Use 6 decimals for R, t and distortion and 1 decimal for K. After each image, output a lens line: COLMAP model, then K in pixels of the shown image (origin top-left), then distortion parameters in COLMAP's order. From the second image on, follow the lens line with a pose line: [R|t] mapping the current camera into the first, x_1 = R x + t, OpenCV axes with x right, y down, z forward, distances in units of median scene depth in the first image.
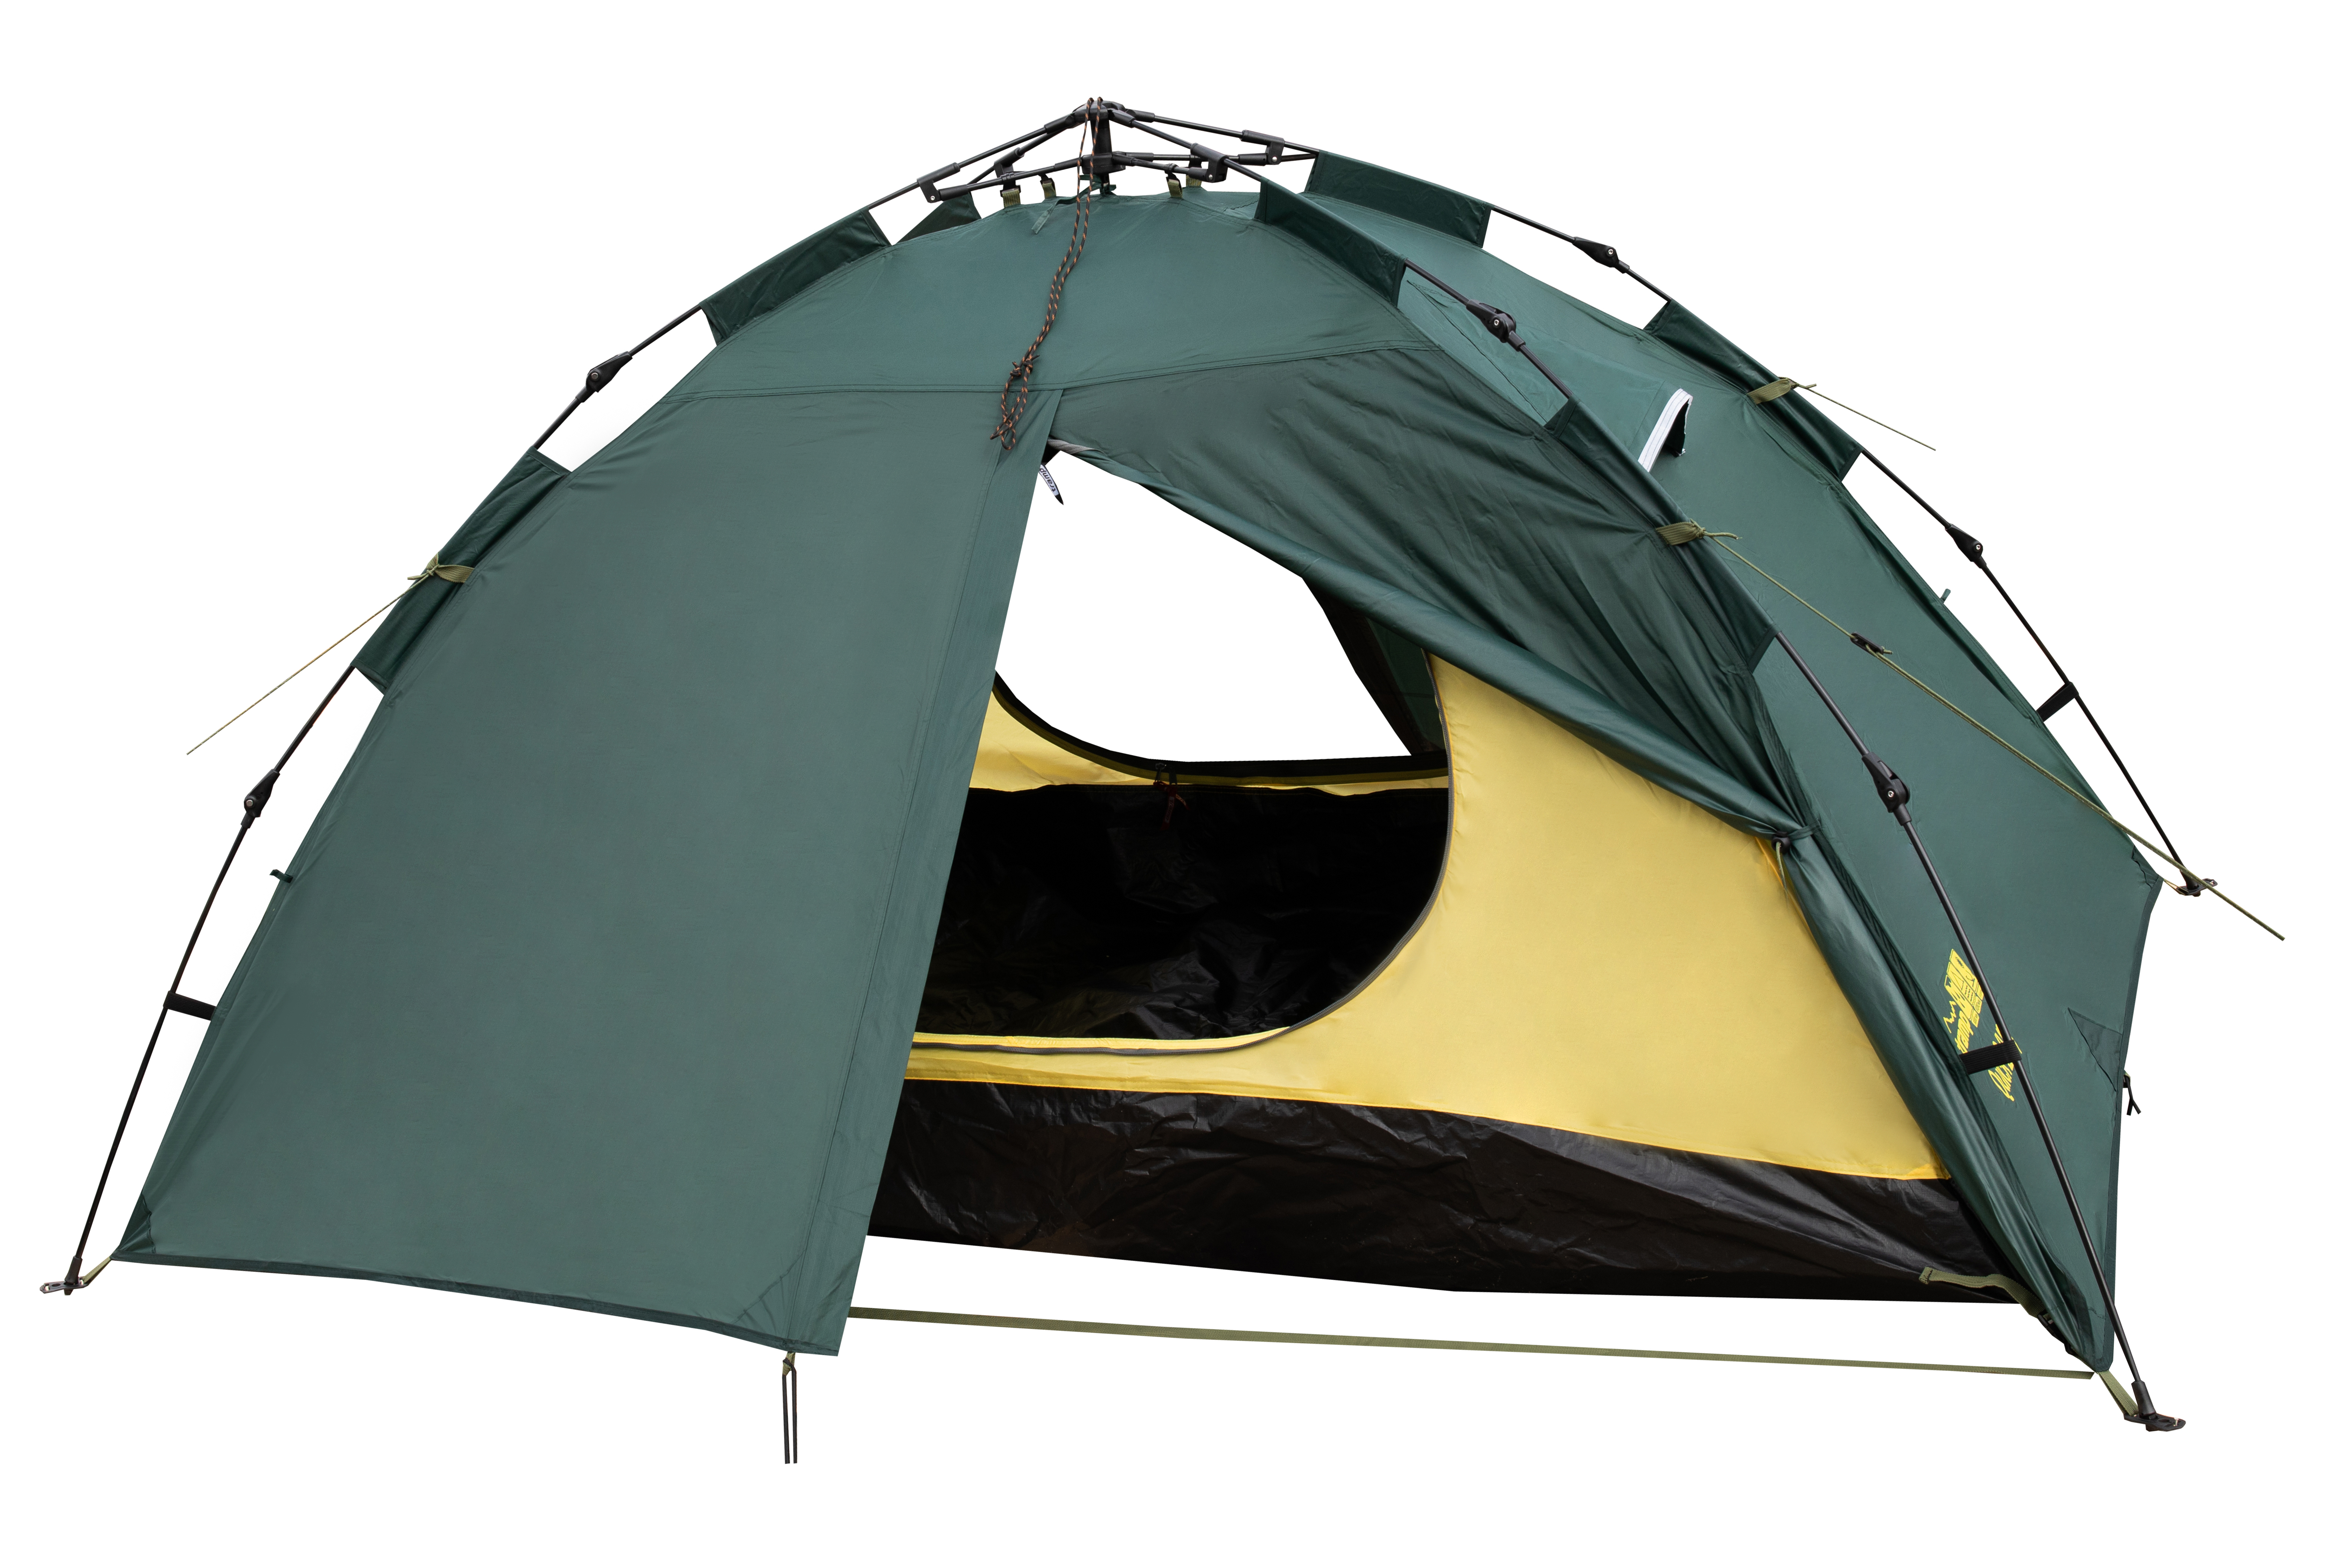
lens RADIAL K [[2356.7, 0, 1176.0], [0, 2356.7, 749.9], [0, 0, 1]] dist [-0.000534, -0.003528]
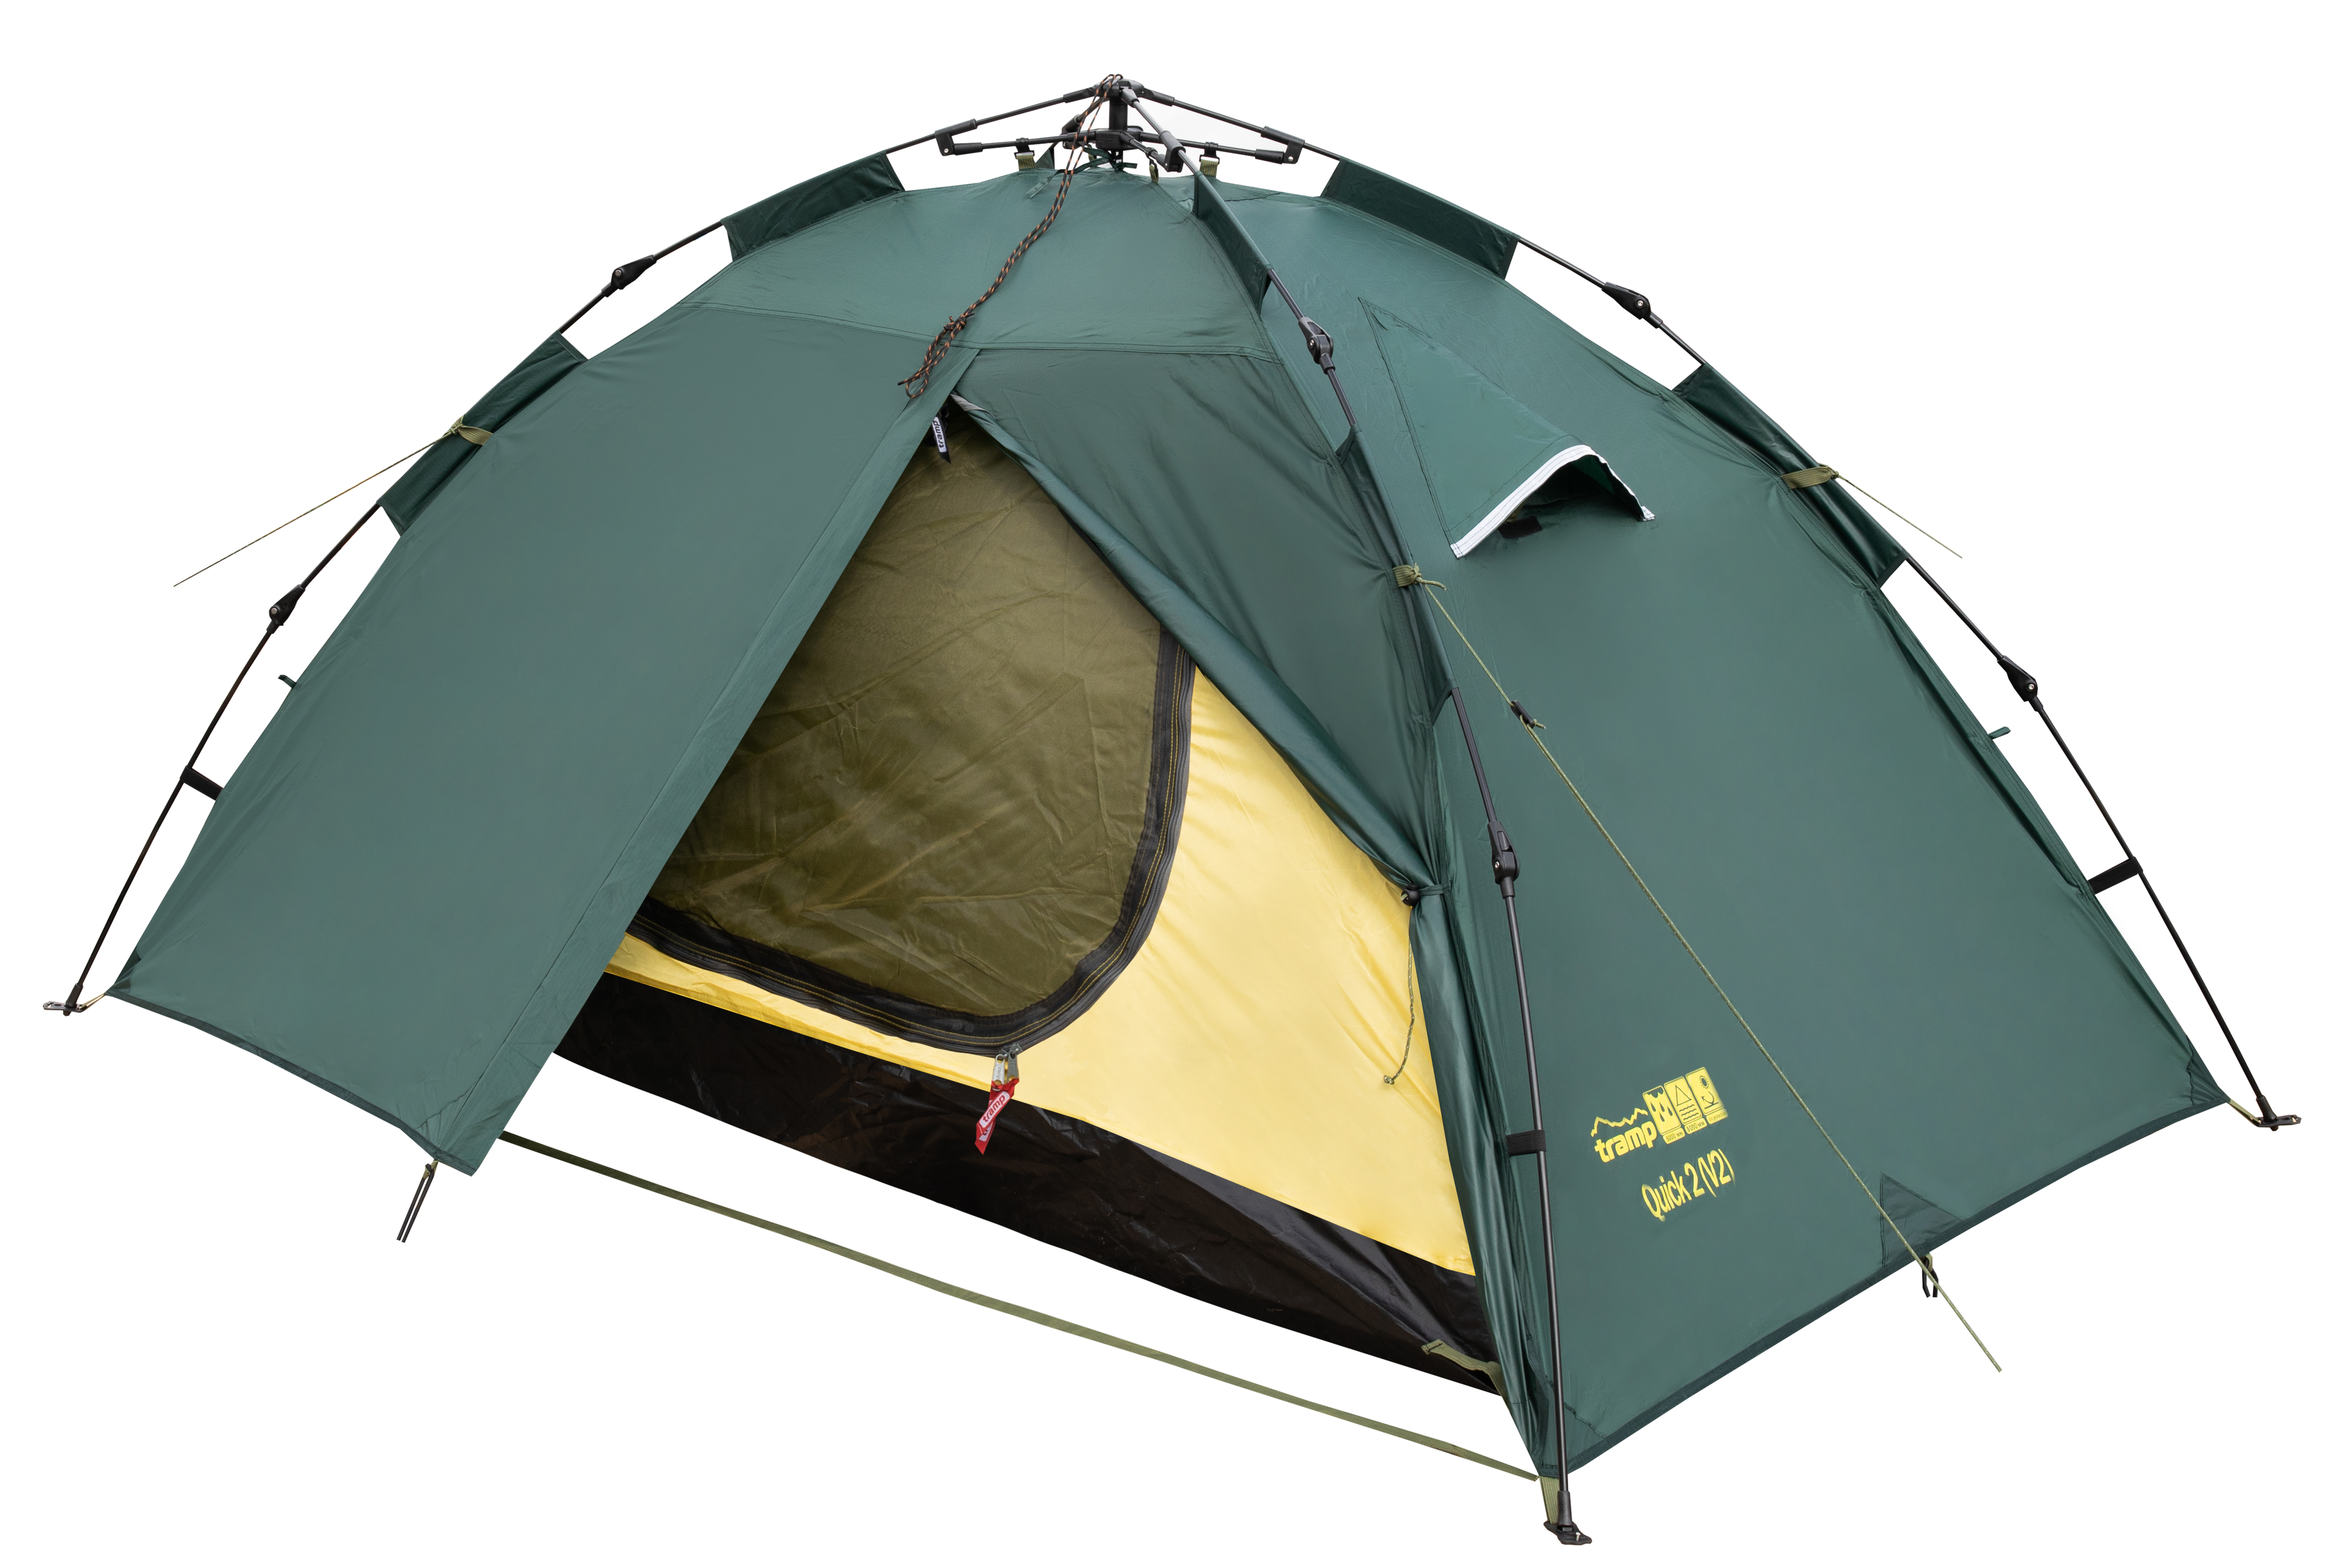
lens RADIAL K [[2655.3, 0, 1176.0], [0, 2655.3, 784.0], [0, 0, 1]] dist [0.003551, 0.014270]
pose [[0.945453, 0.195397, -0.260650, 0.345492], [-0.195589, 0.980355, 0.025468, -0.012199], [0.260506, 0.026901, 0.965098, -0.085167]]
